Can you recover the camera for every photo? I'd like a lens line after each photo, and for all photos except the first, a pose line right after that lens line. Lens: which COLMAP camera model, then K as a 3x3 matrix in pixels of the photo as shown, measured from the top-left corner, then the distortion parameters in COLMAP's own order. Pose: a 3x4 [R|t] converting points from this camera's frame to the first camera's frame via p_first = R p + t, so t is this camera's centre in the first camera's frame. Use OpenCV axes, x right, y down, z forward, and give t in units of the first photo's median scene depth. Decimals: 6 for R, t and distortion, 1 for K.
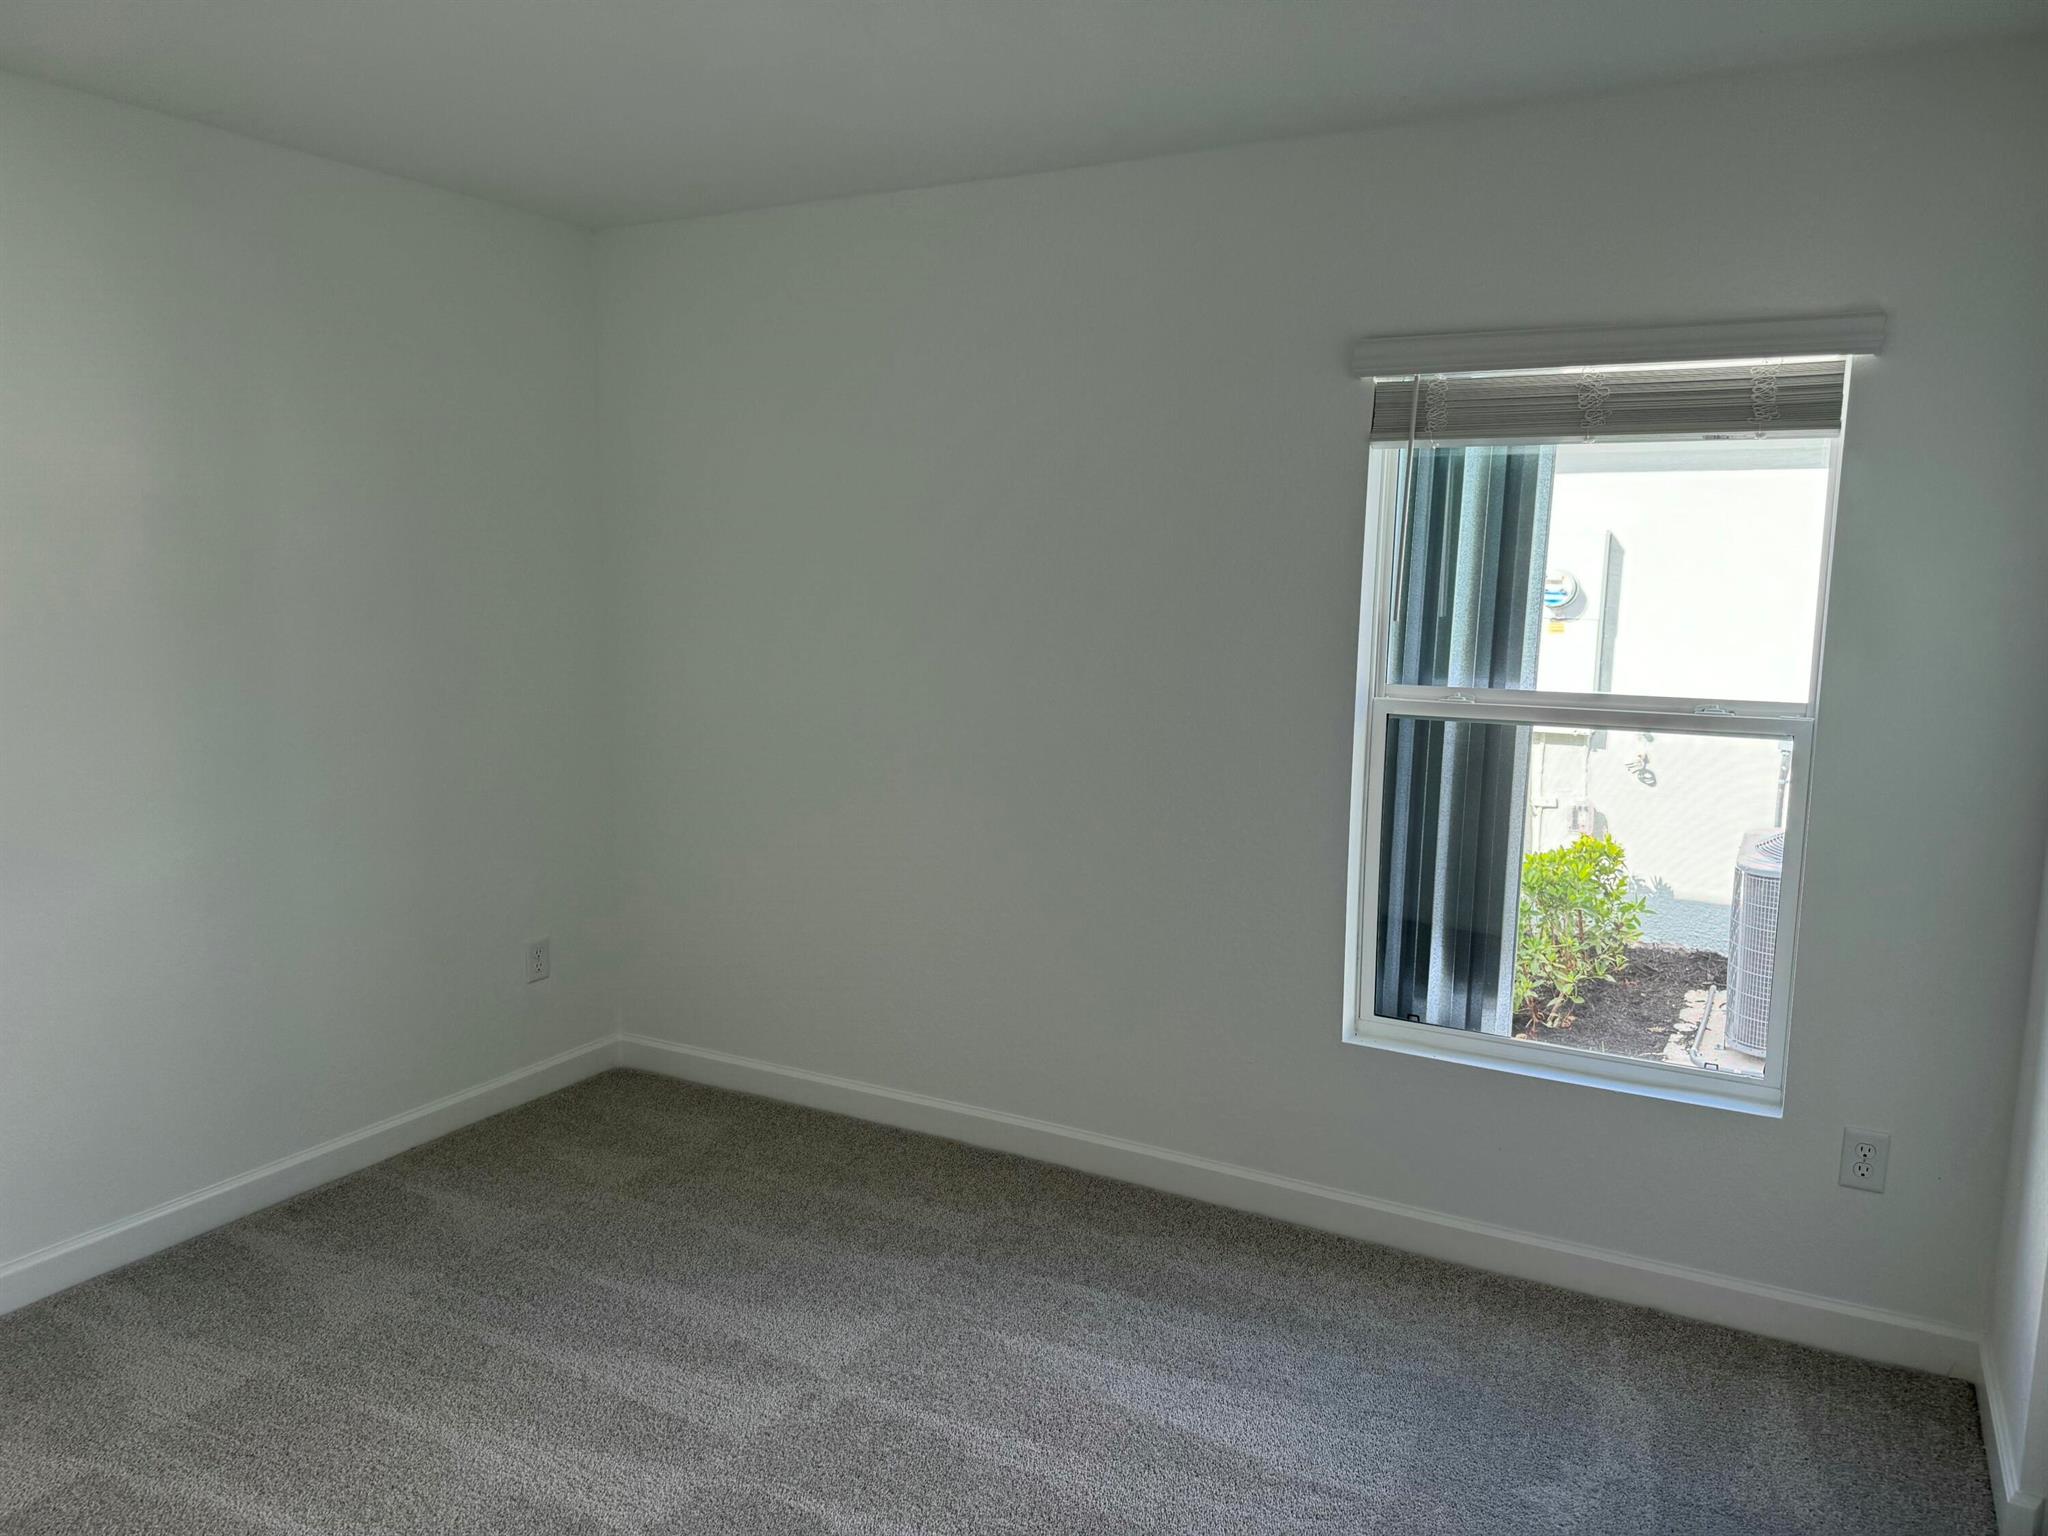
lens RADIAL K [[1399.9, 0, 1024.0], [0, 1399.9, 768.0], [0, 0, 1]] dist [0.055934, -0.048649]
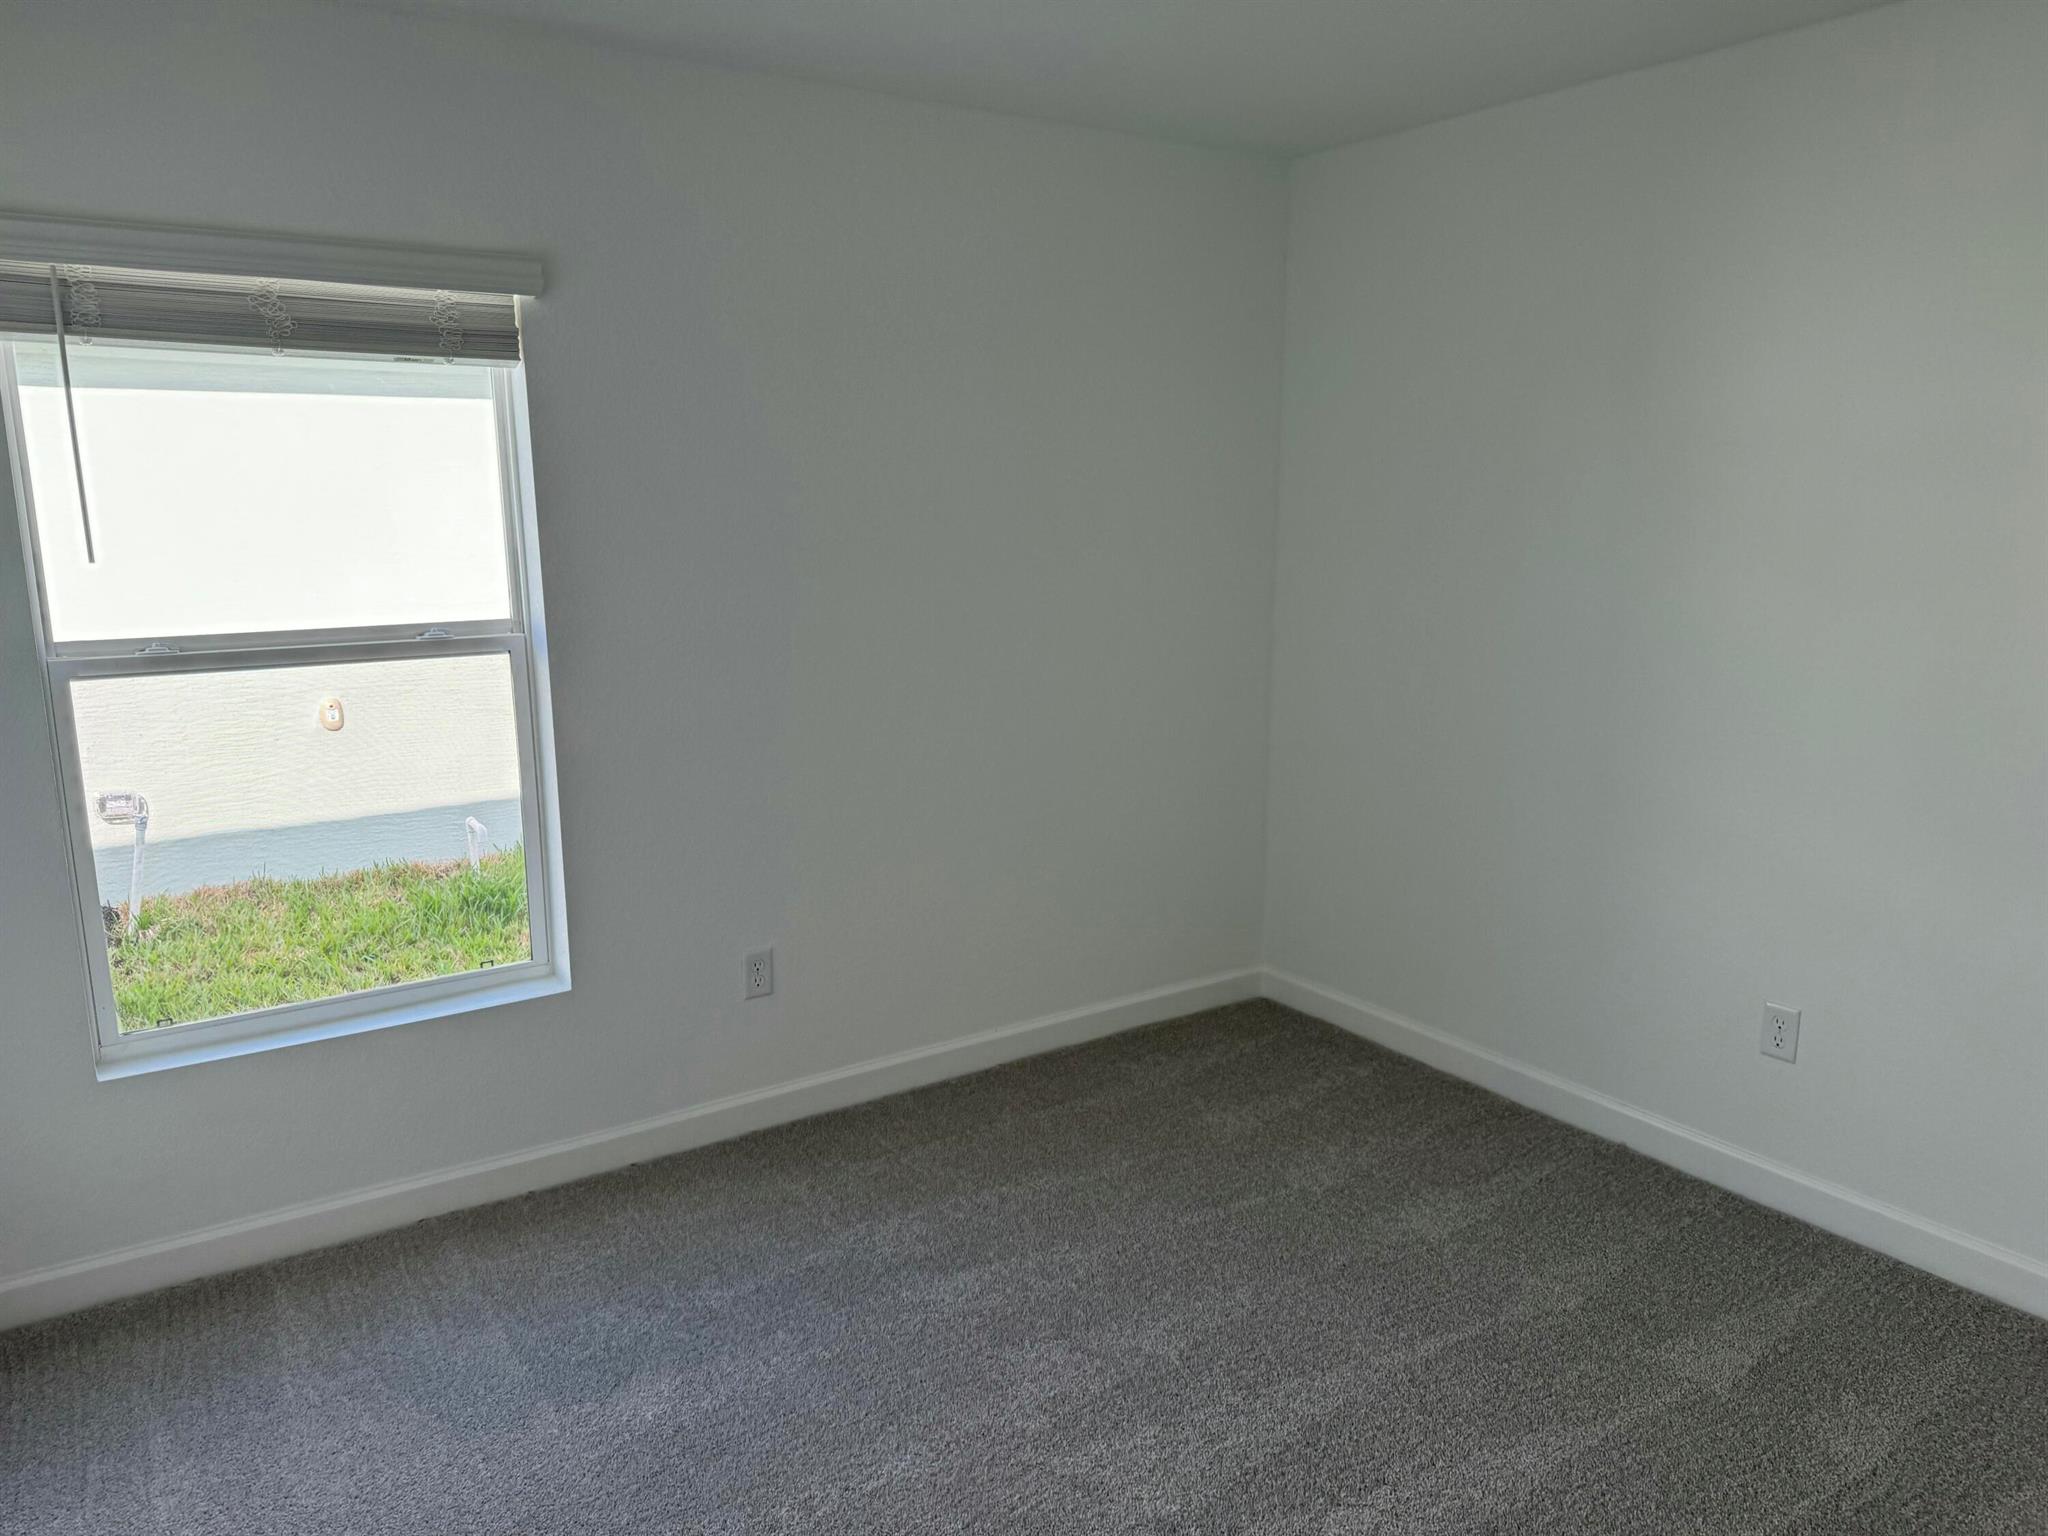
lens RADIAL K [[1399.9, 0, 1024.0], [0, 1399.9, 768.0], [0, 0, 1]] dist [0.055934, -0.048649]
pose [[0.498943, -0.183395, 0.847008, -0.207347], [0.141334, 0.981487, 0.129258, -0.015528], [-0.855033, 0.055218, 0.515626, 0.117229]]
